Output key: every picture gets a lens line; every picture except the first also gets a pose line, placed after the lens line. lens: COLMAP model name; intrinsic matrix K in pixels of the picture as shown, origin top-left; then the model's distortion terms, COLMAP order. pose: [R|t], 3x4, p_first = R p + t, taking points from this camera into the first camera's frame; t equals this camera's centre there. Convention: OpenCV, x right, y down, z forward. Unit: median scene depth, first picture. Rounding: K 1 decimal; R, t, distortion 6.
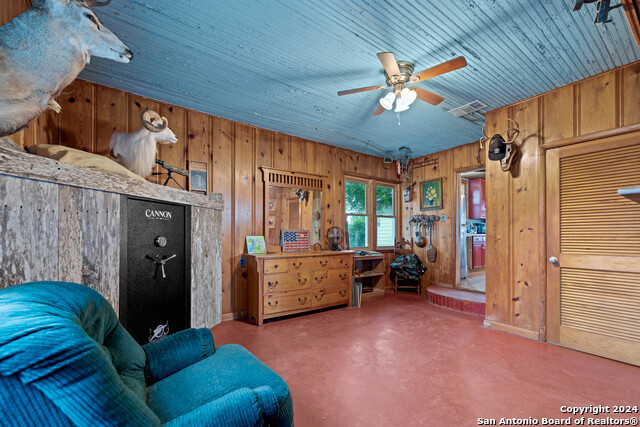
lens RADIAL K [[269.0, 0, 321.3], [0, 269.0, 232.0], [0, 0, 1]] dist [-0.000728, -0.000080]
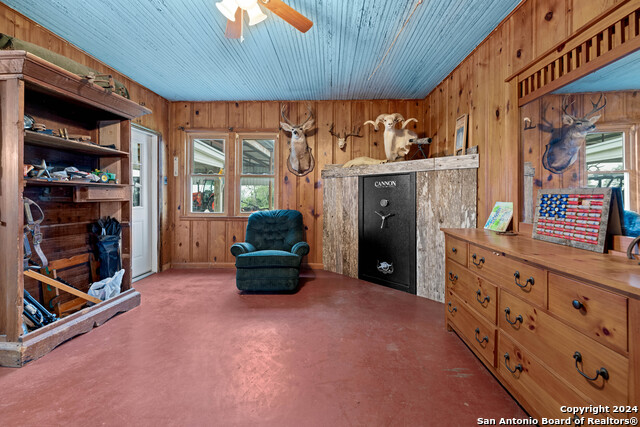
lens RADIAL K [[262.1, 0, 320.4], [0, 262.1, 200.3], [0, 0, 1]] dist [-0.000253, -0.000053]
pose [[-0.610931, 0.006337, -0.791659, 0.590345], [-0.002668, 0.999946, 0.010063, 0.007133], [0.791679, 0.008260, -0.610881, 1.327146]]
